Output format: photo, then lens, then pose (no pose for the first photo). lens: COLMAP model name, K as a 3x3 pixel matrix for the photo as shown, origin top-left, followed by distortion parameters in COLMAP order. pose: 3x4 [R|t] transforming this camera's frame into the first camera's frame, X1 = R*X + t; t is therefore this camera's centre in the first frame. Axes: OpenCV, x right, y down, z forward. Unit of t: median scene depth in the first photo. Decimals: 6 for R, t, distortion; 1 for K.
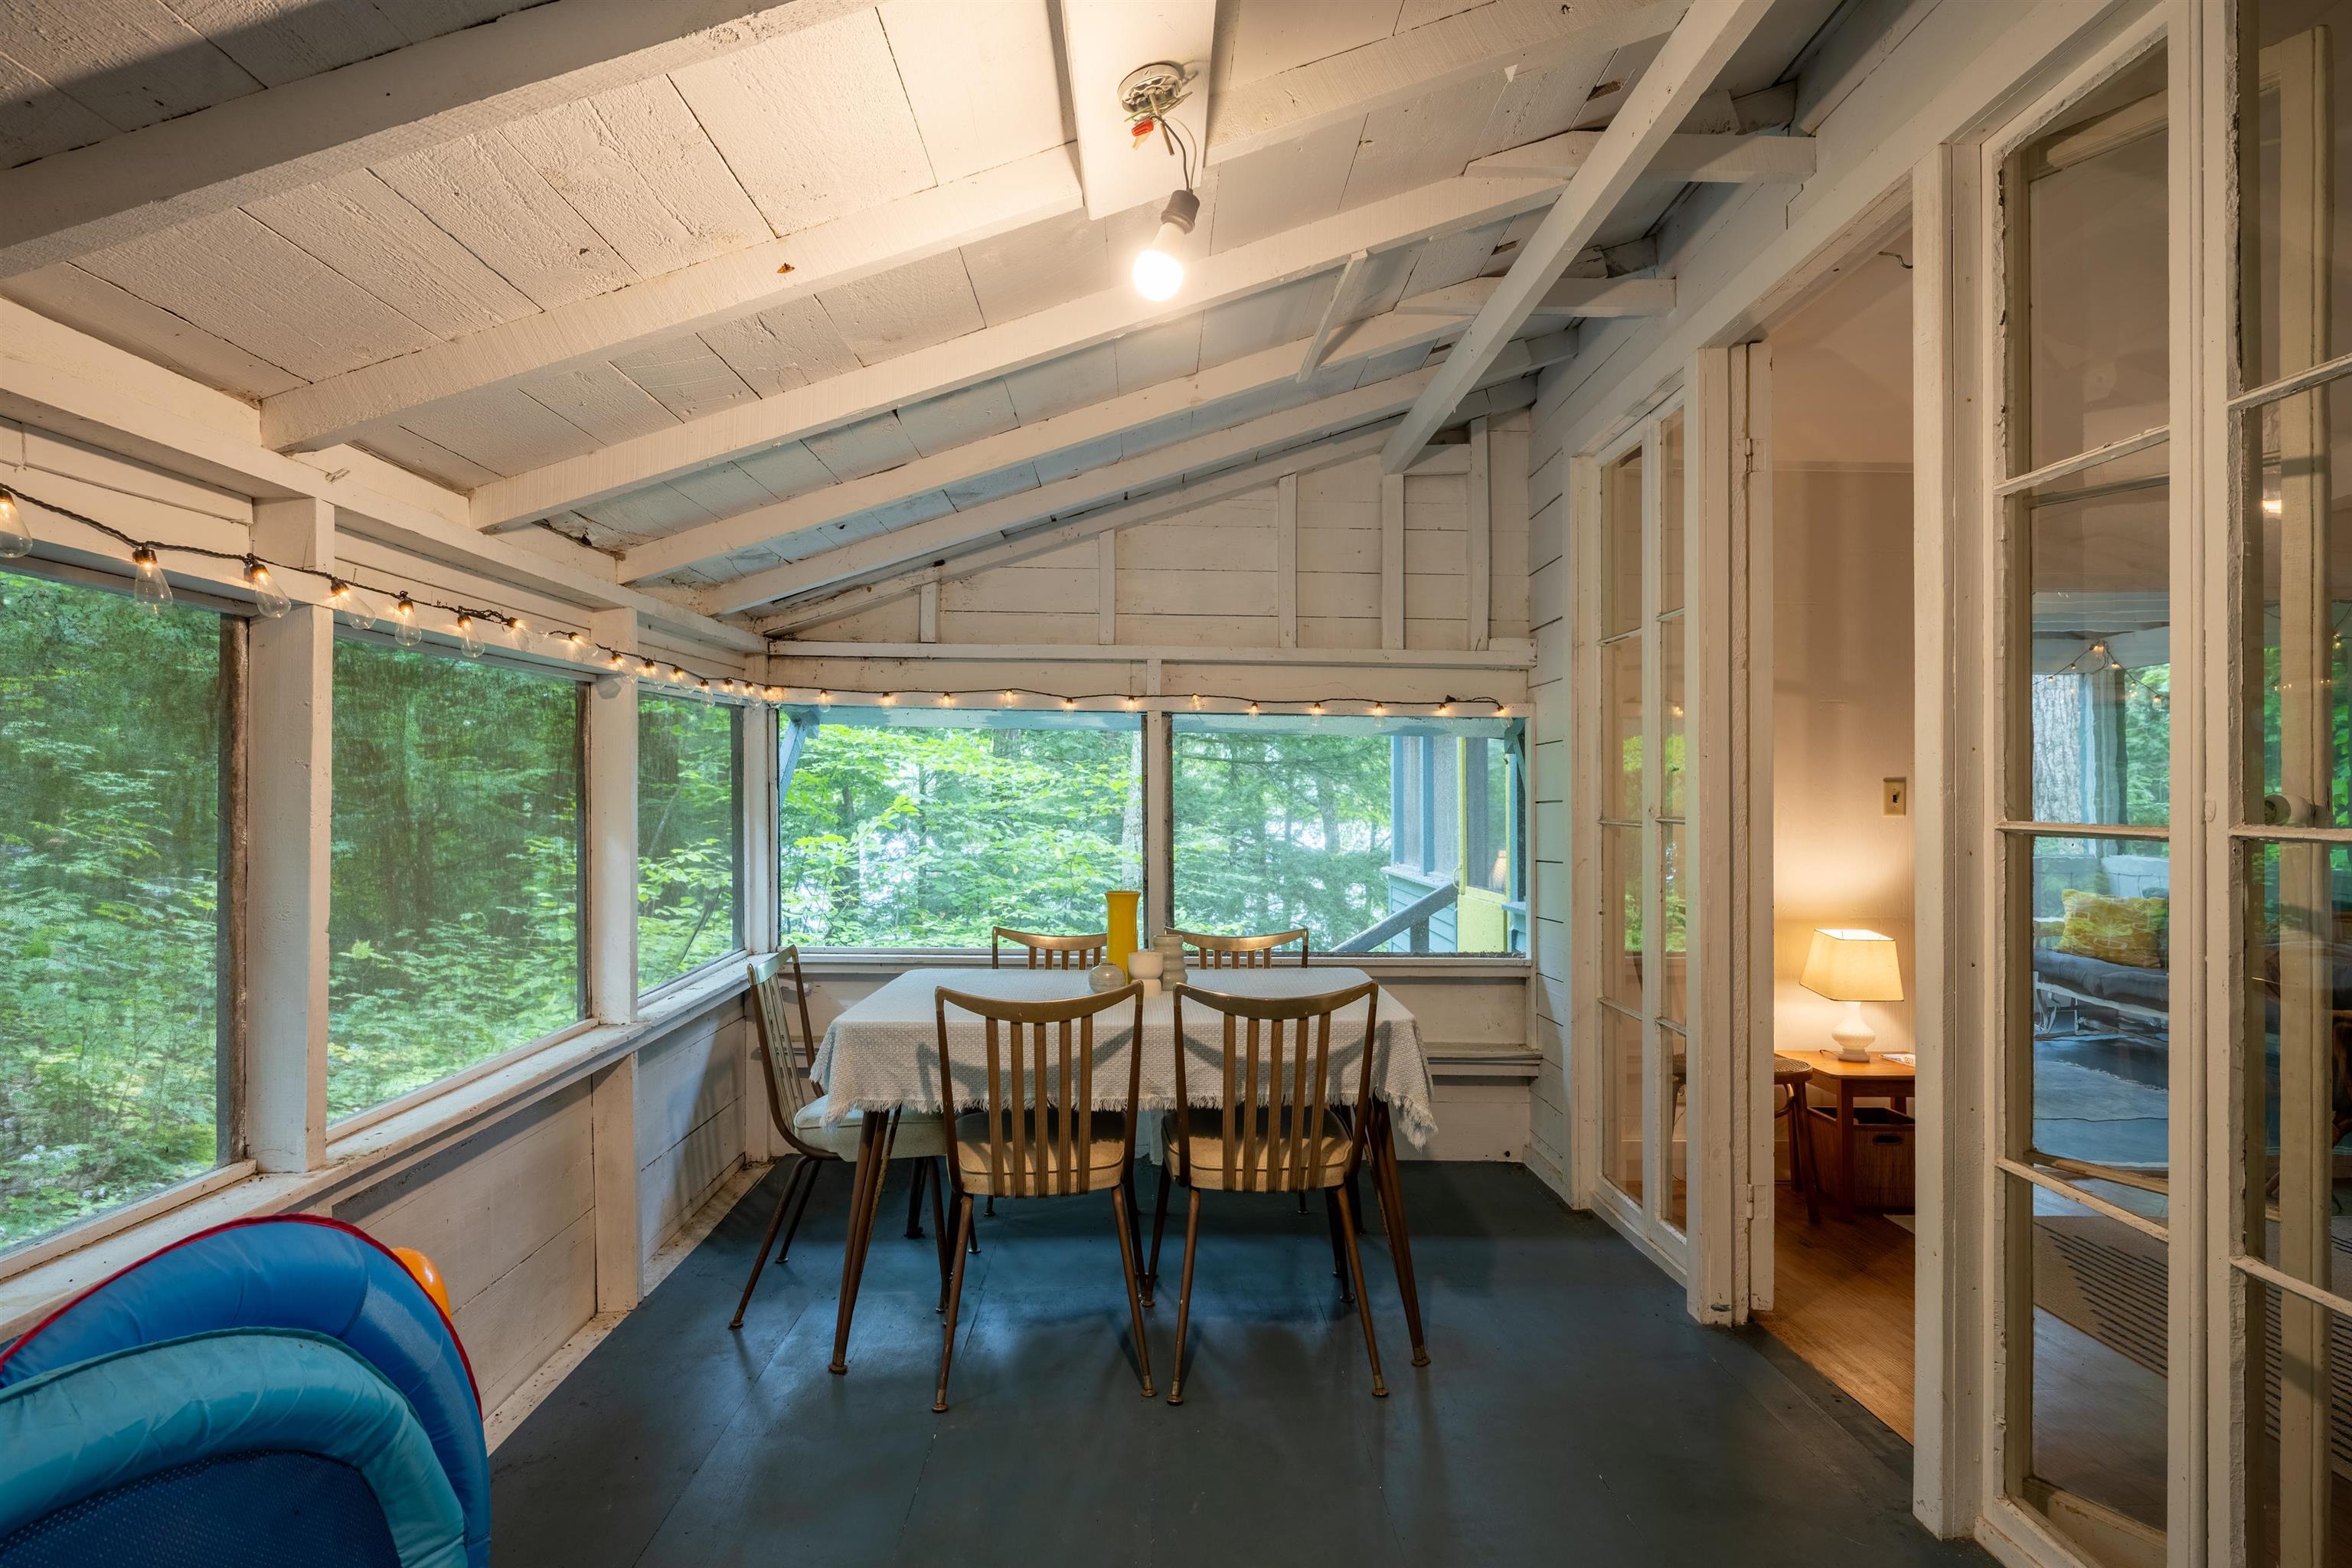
lens RADIAL K [[1287.3, 0, 1165.3], [0, 1287.3, 784.5], [0, 0, 1]] dist [-0.020723, -0.000401]
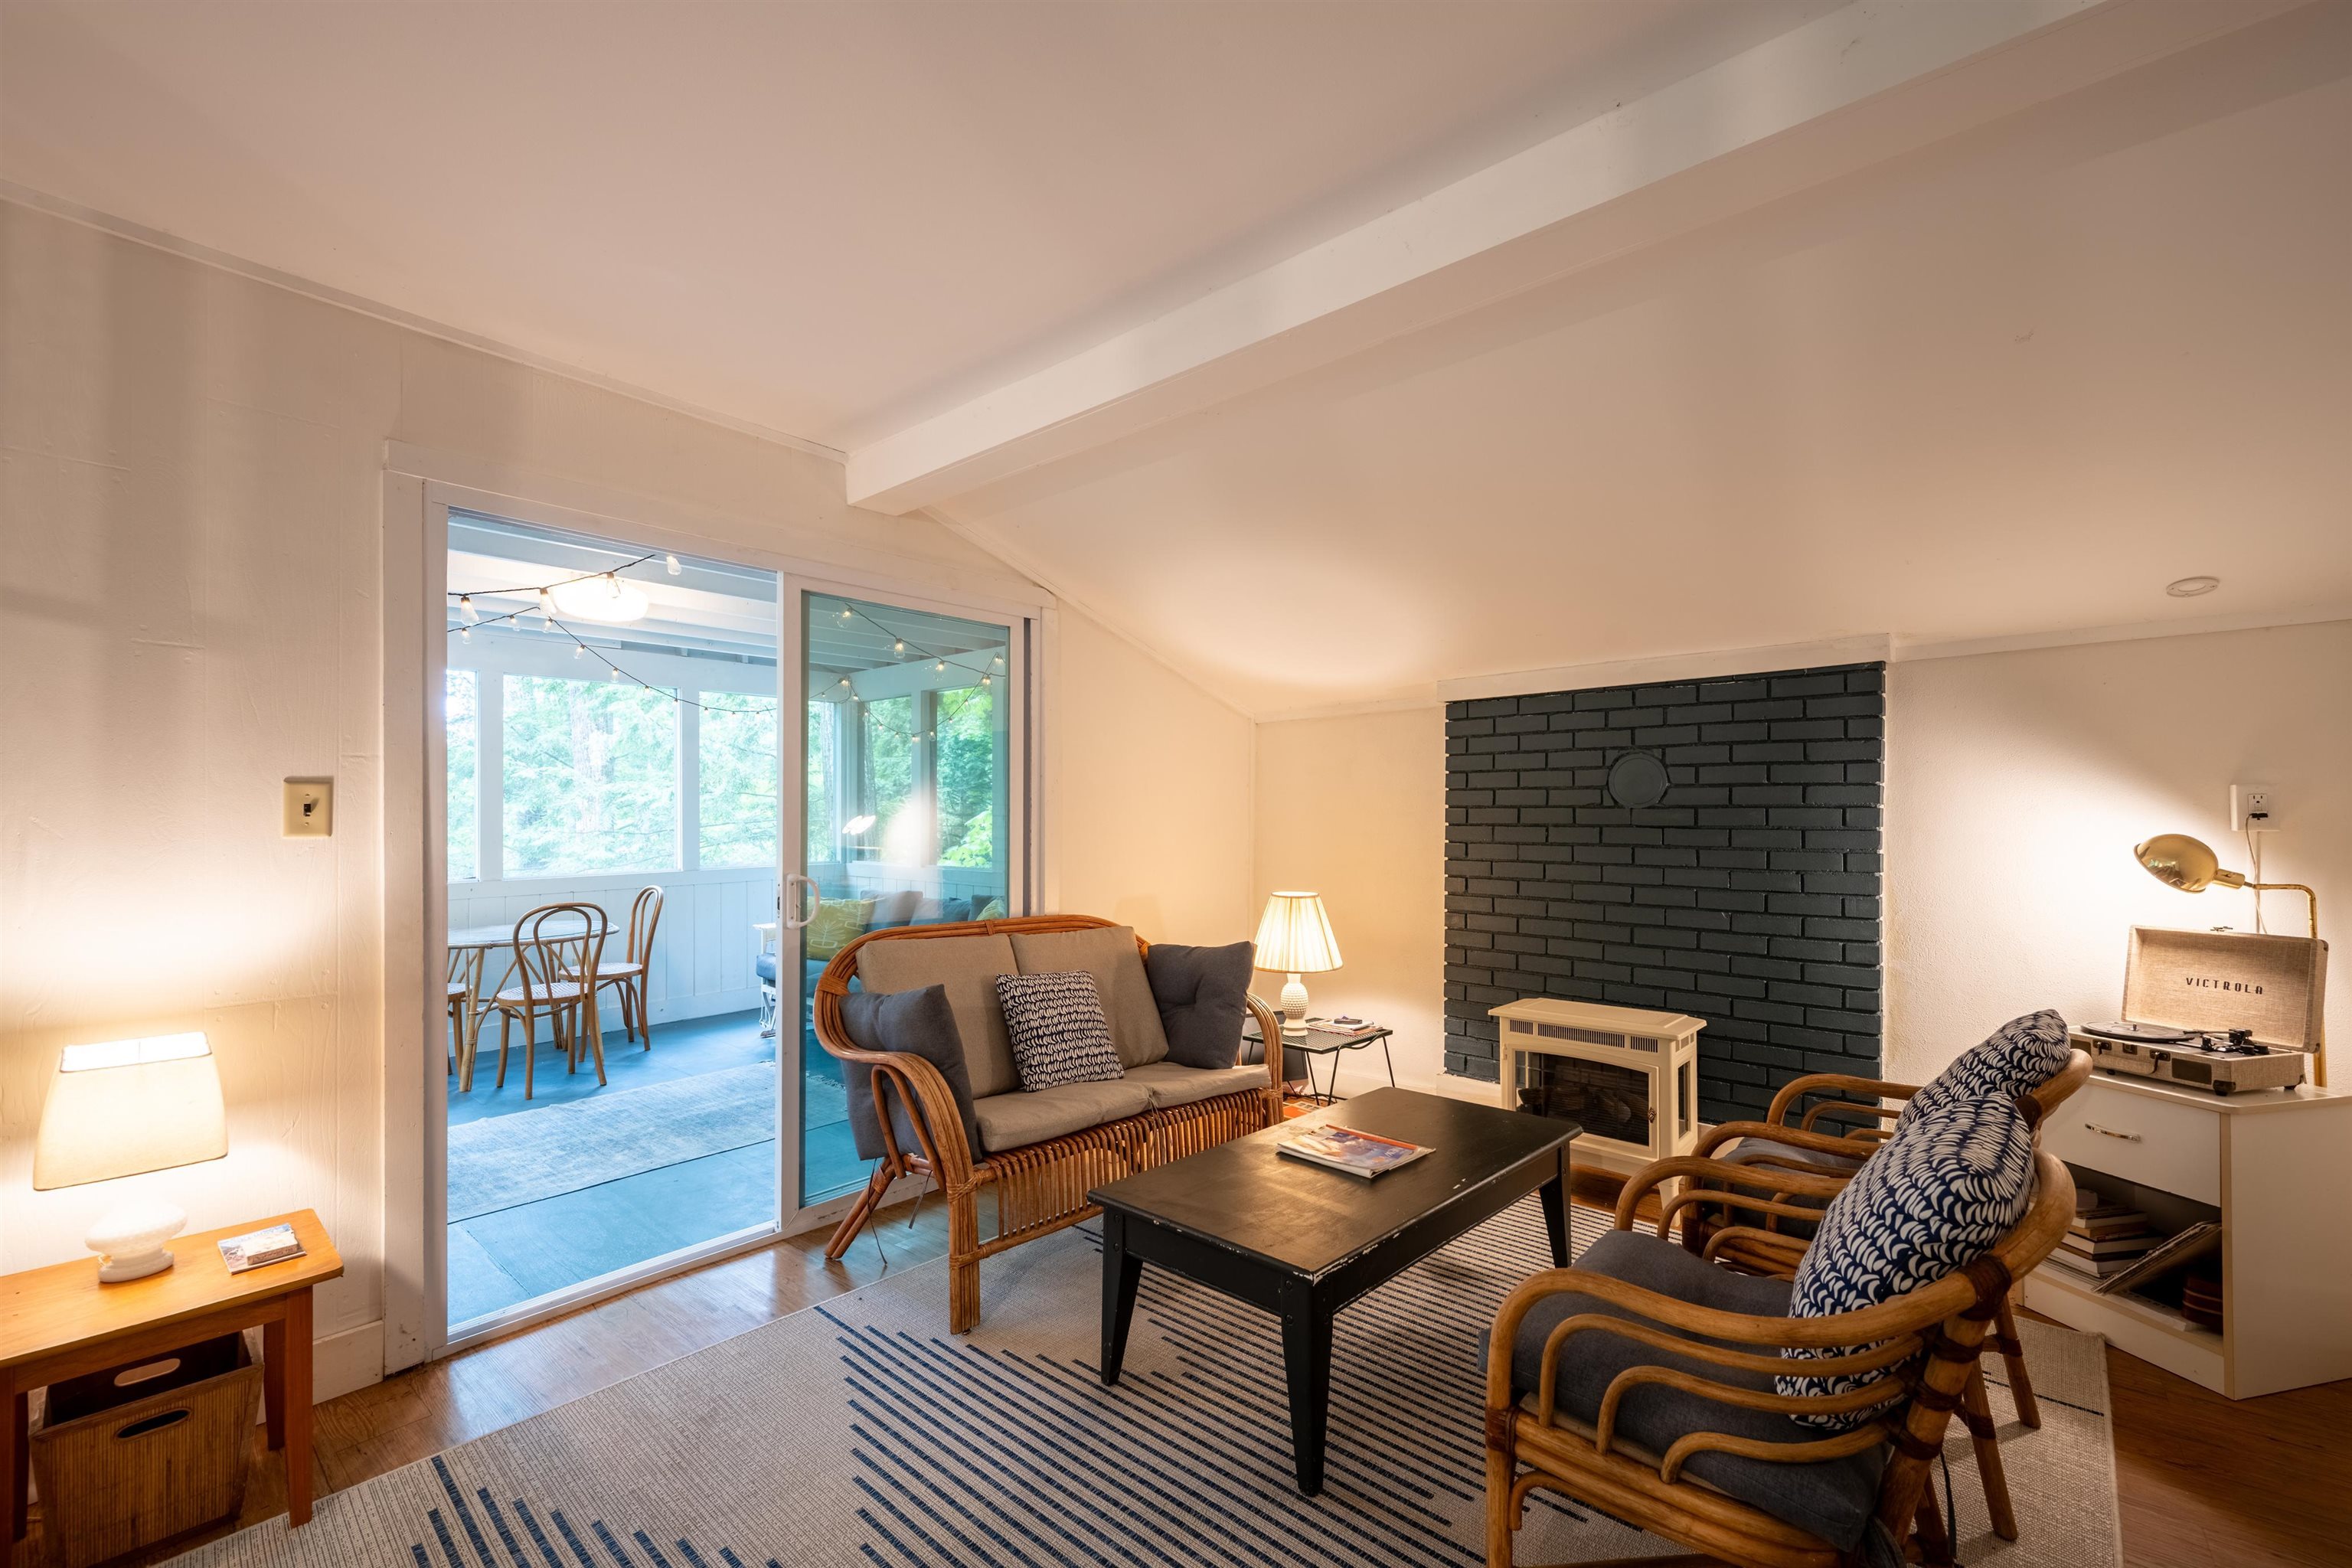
lens RADIAL K [[973.9, 0, 1180.0], [0, 973.9, 815.6], [0, 0, 1]] dist [-0.000516, -0.000139]
pose [[0.645798, 0.000048, 0.763508, 0.480892], [-0.013710, 0.999839, 0.011534, 0.002423], [-0.763385, -0.017917, 0.645695, 0.355012]]
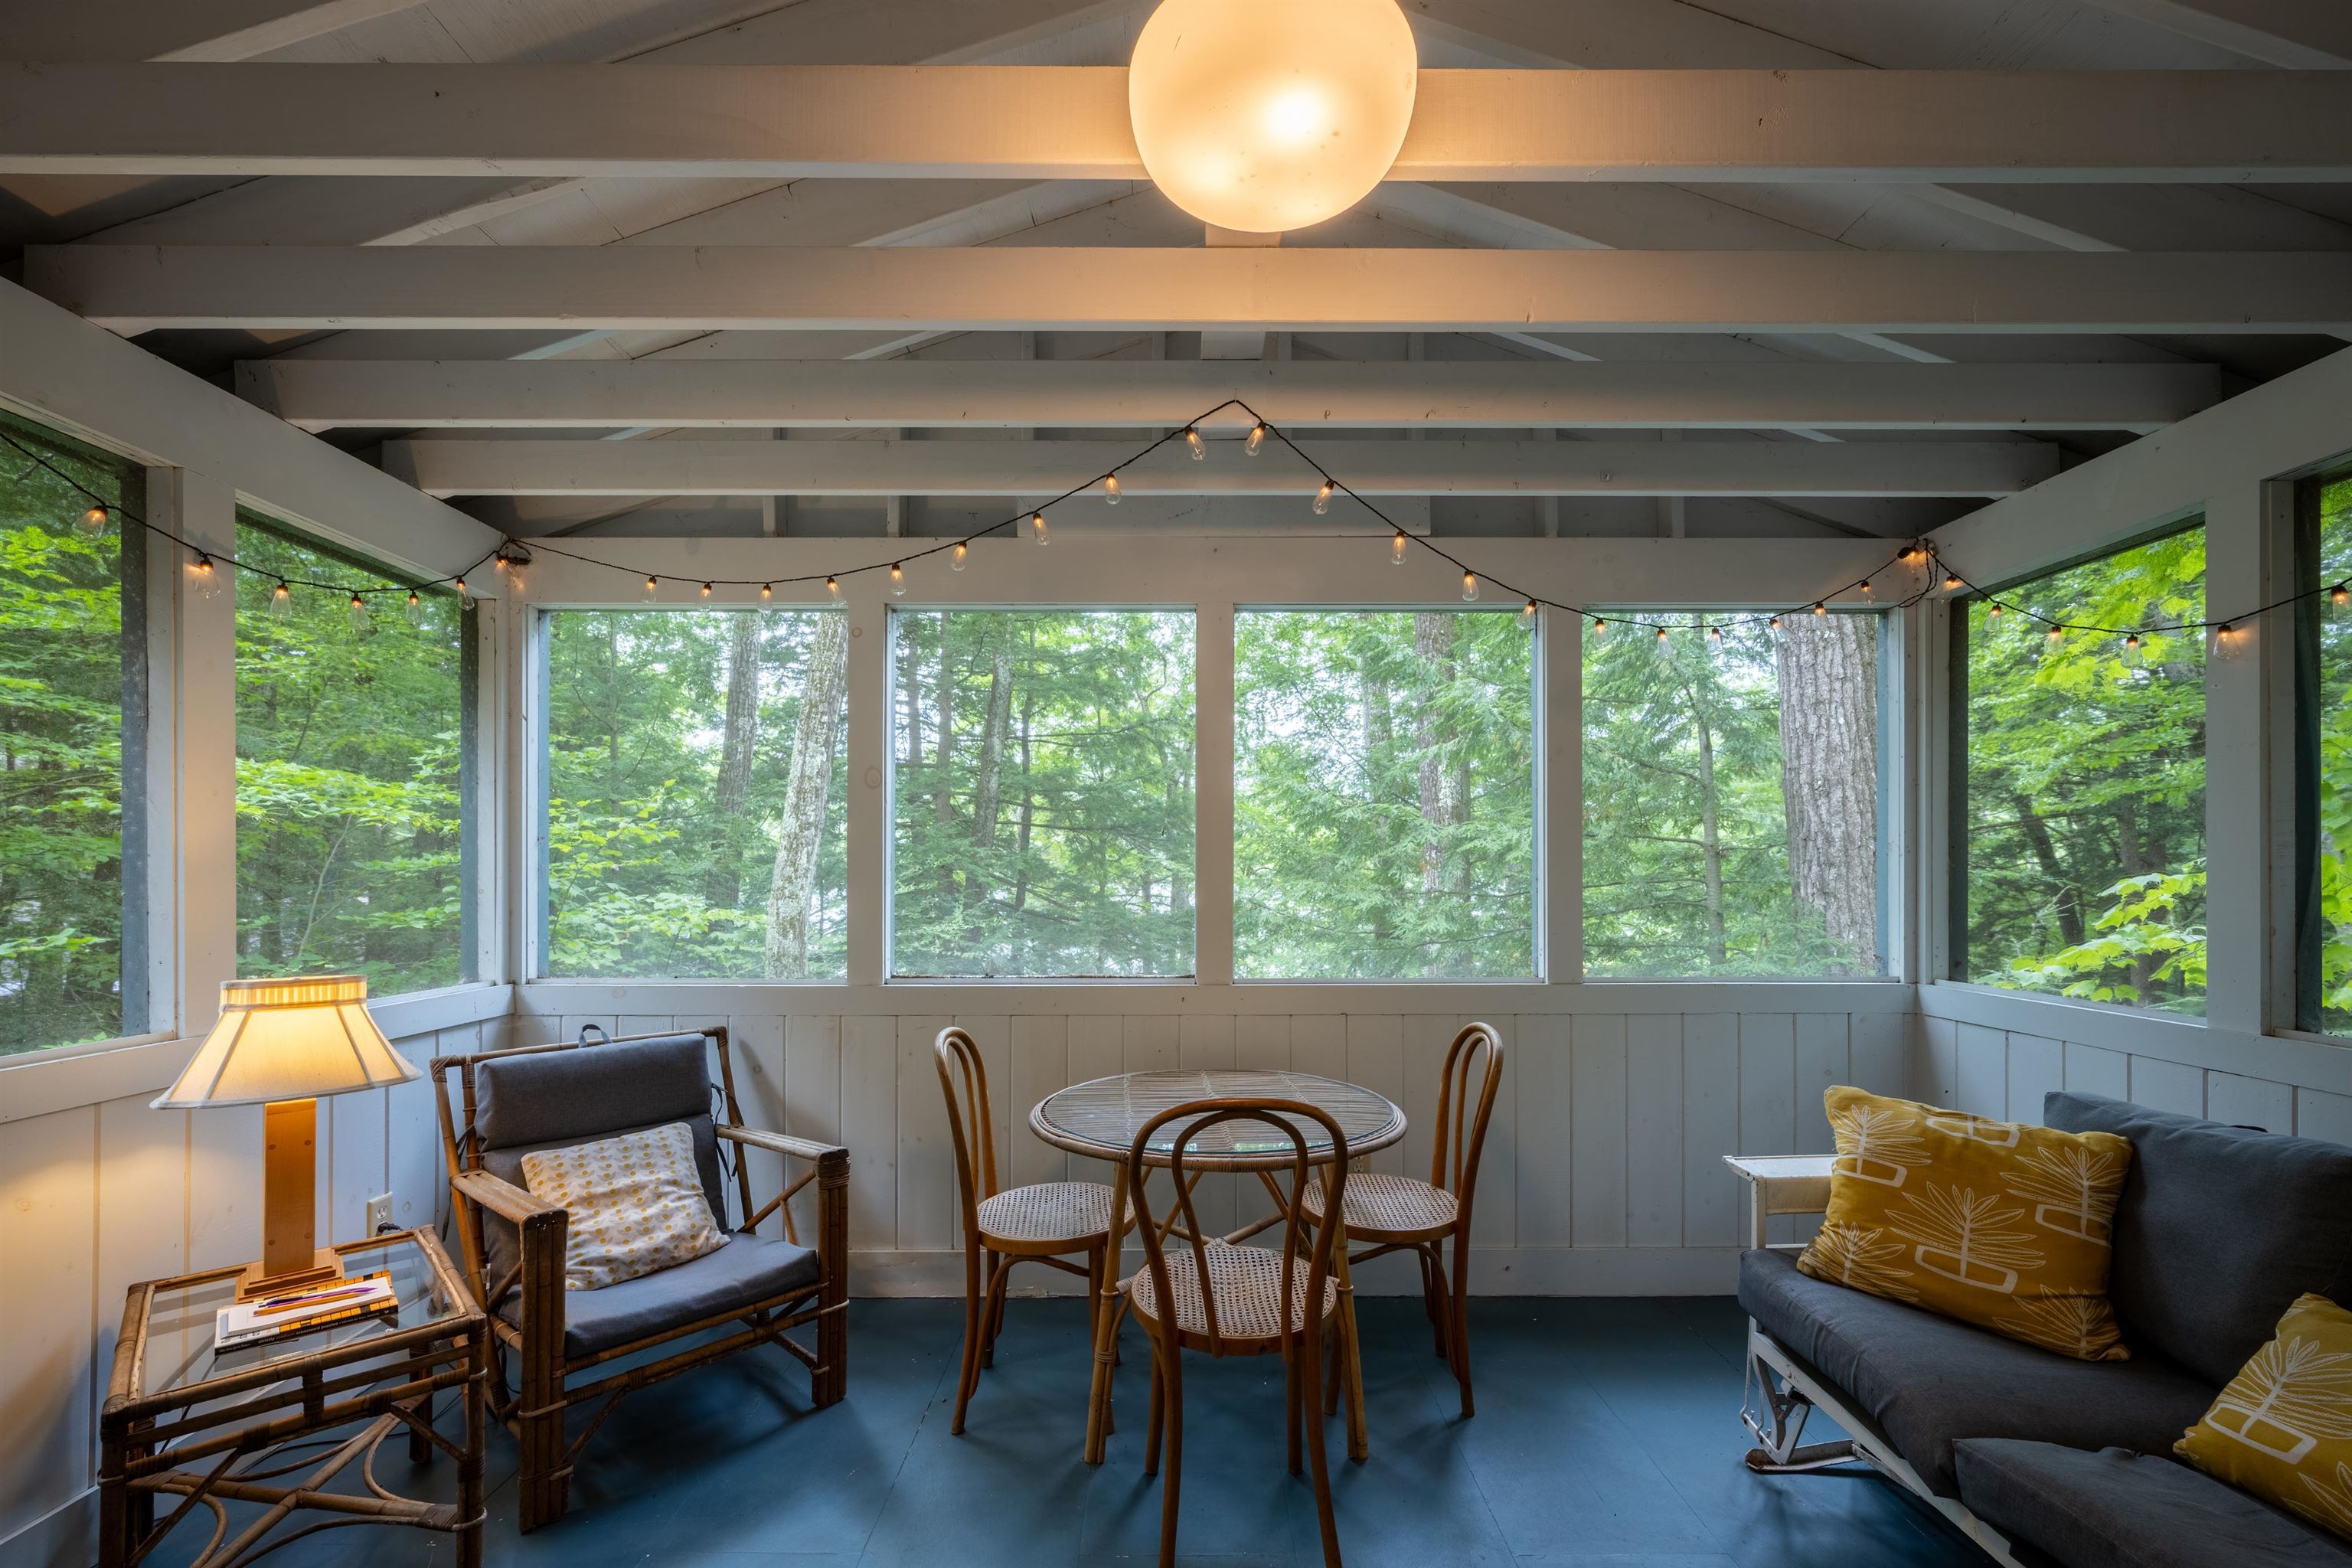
lens RADIAL K [[970.8, 0, 1166.6], [0, 970.8, 859.2], [0, 0, 1]] dist [0.001211, 0.000009]
pose [[0.999836, 0.007404, 0.016542, 0.830167], [-0.007526, 0.999945, 0.007329, 0.021604], [-0.016487, -0.007452, 0.999836, 1.180063]]
